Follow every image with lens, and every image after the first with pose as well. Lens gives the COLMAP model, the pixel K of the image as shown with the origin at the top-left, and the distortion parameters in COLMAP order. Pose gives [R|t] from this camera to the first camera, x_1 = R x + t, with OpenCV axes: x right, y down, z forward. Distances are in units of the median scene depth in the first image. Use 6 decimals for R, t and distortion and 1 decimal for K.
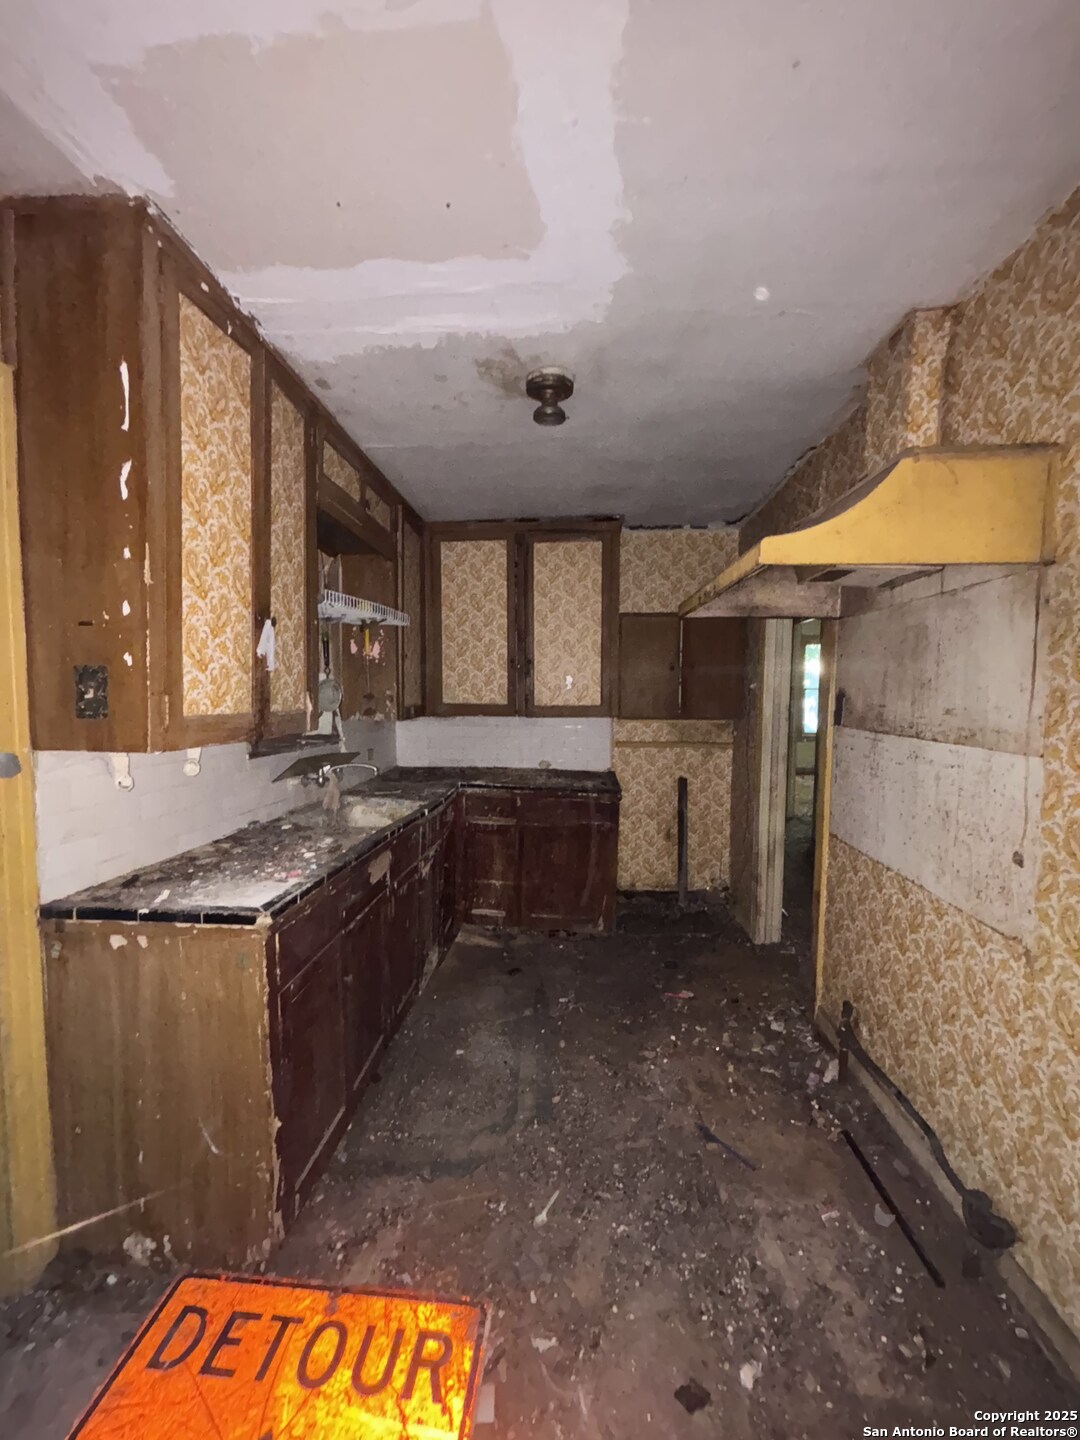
lens RADIAL K [[579.3, 0, 541.6], [0, 579.3, 718.2], [0, 0, 1]] dist [0.008286, -0.000298]
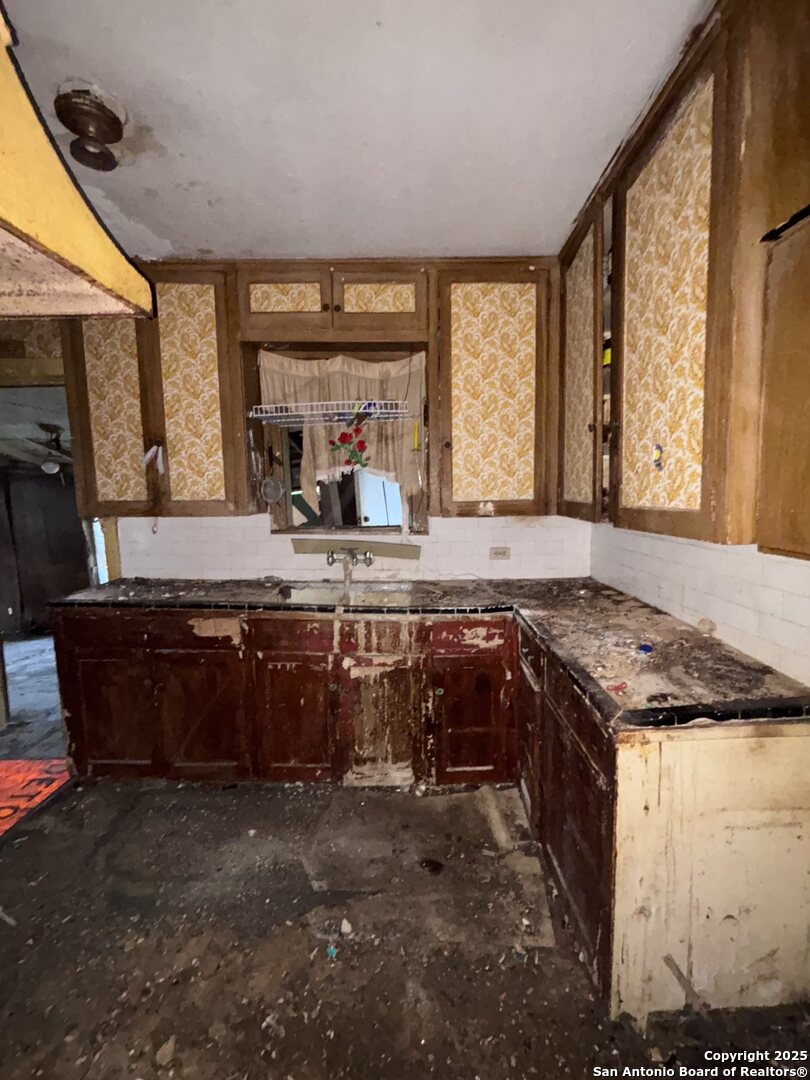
lens RADIAL K [[475.6, 0, 405.0], [0, 475.6, 540.0], [0, 0, 1]] dist [0.030391, 0.000100]
pose [[0.038776, 0.105660, -0.993646, 0.781188], [-0.036472, 0.993881, 0.104261, -0.057414], [0.998582, 0.032198, 0.042392, 1.408201]]
